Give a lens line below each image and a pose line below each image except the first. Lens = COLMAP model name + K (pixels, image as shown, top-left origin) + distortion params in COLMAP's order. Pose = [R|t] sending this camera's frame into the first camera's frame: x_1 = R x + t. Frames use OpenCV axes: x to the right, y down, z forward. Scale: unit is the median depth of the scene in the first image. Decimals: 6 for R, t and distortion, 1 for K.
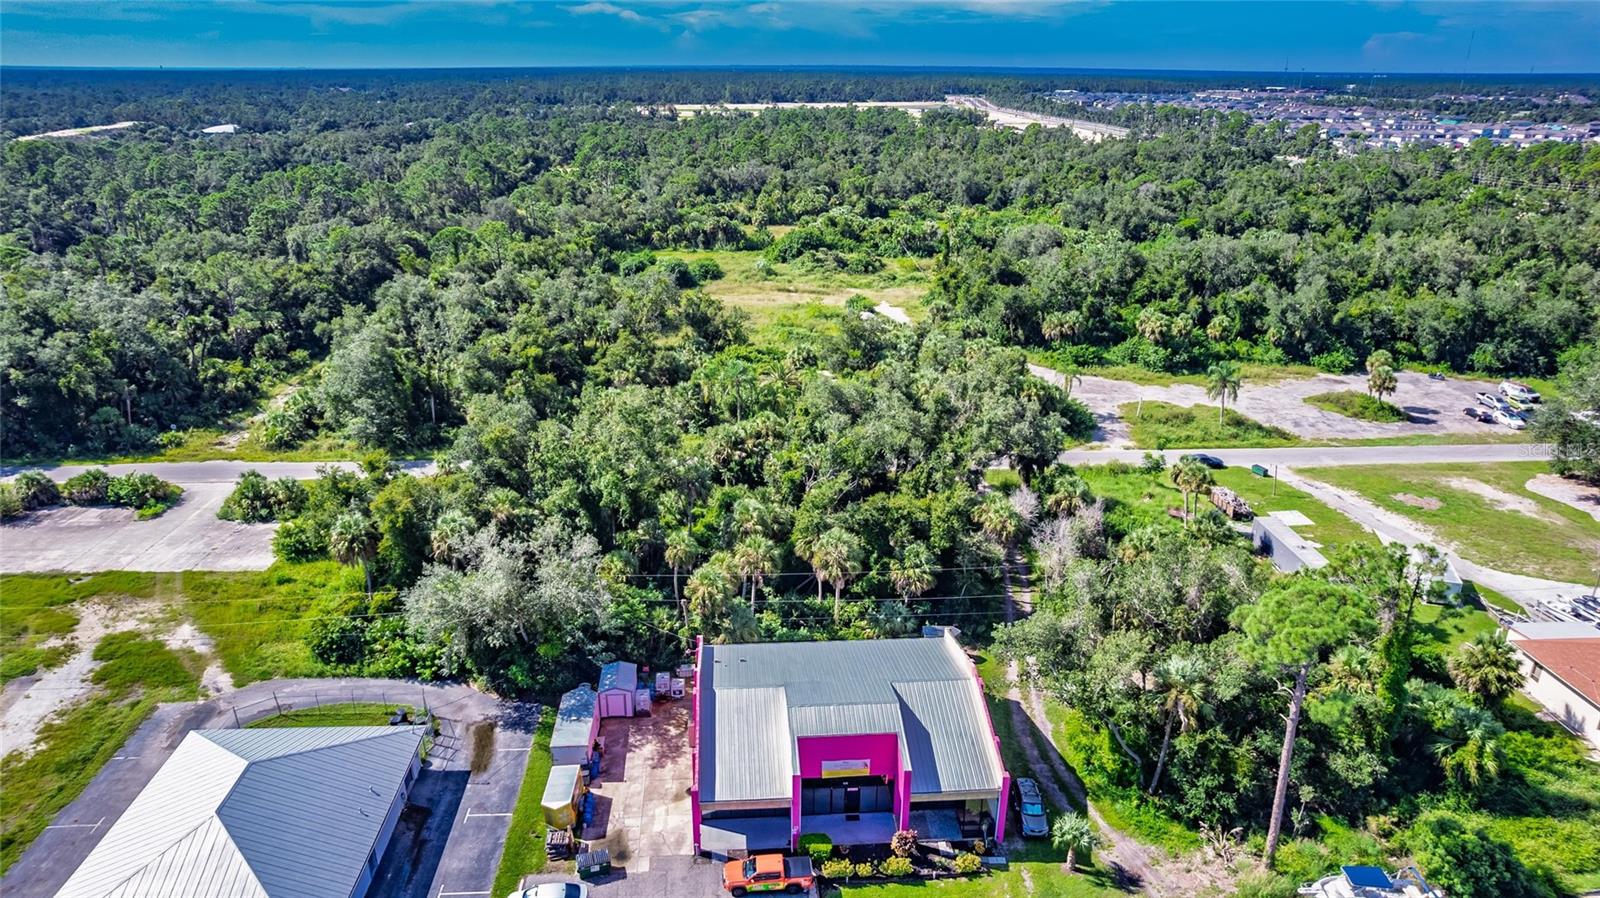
lens RADIAL K [[1019.0, 0, 800.0], [0, 1019.0, 449.0], [0, 0, 1]] dist [-0.077178, 0.066720]
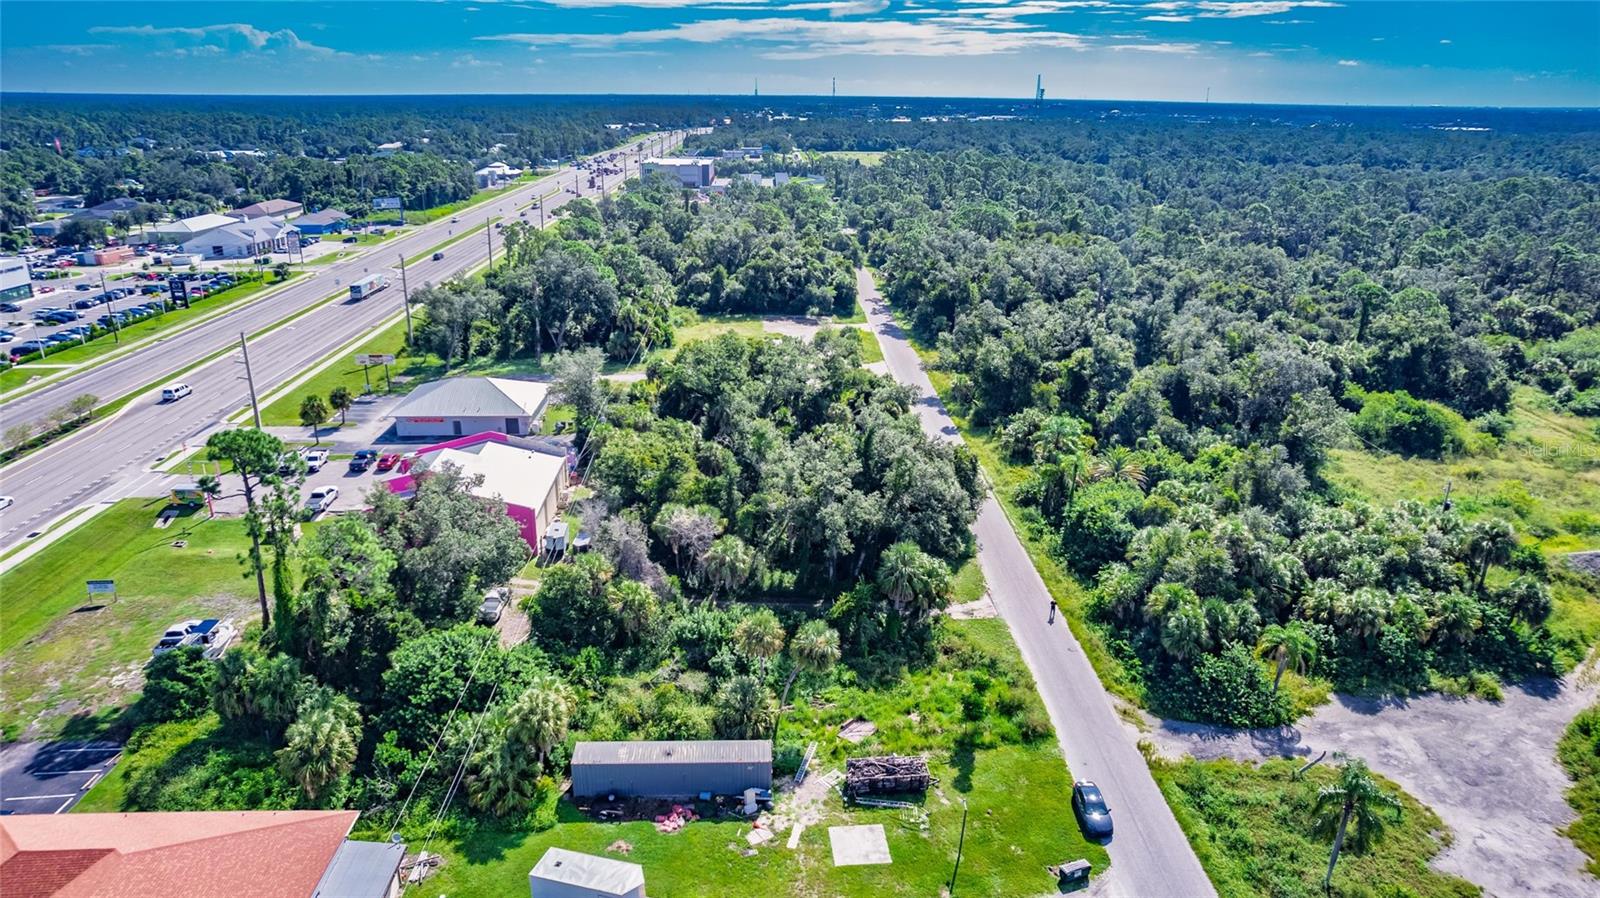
lens RADIAL K [[1019.0, 0, 800.0], [0, 1019.0, 449.0], [0, 0, 1]] dist [-0.077178, 0.066720]
pose [[-0.024693, 0.326143, -0.944998, 0.834328], [-0.363392, 0.877694, 0.312410, -0.266643], [0.931309, 0.351119, 0.096845, 0.704968]]
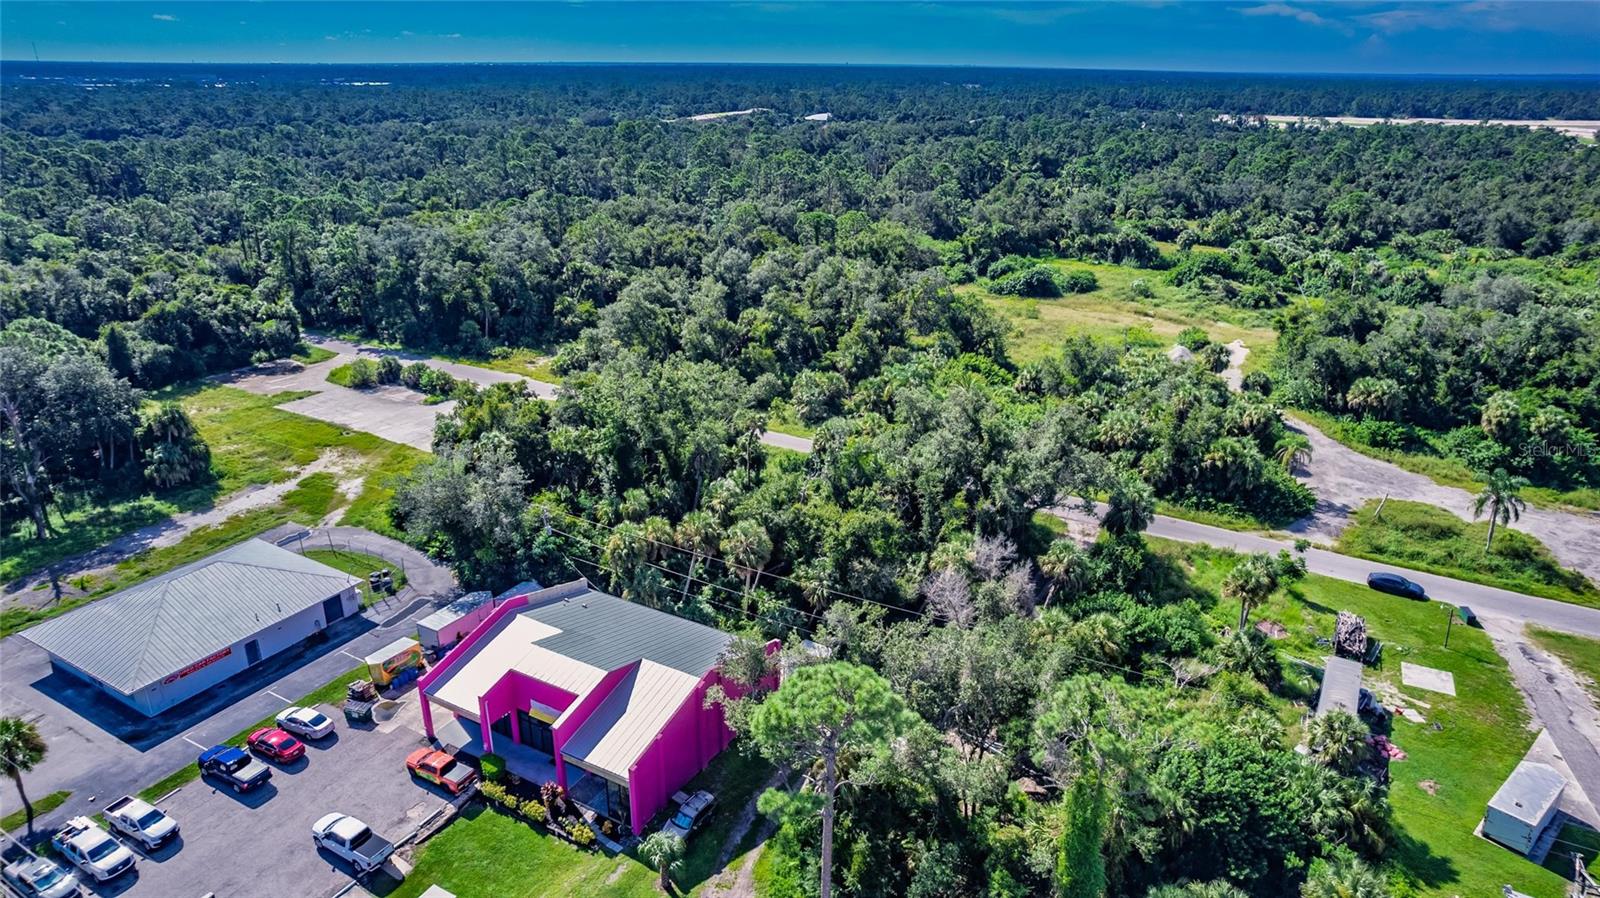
lens RADIAL K [[1019.0, 0, 800.0], [0, 1019.0, 449.0], [0, 0, 1]] dist [-0.077178, 0.066720]
pose [[0.832495, 0.201541, -0.516074, 0.381268], [-0.202559, 0.977720, 0.055071, -0.037748], [0.515675, 0.058689, 0.854772, 0.096534]]
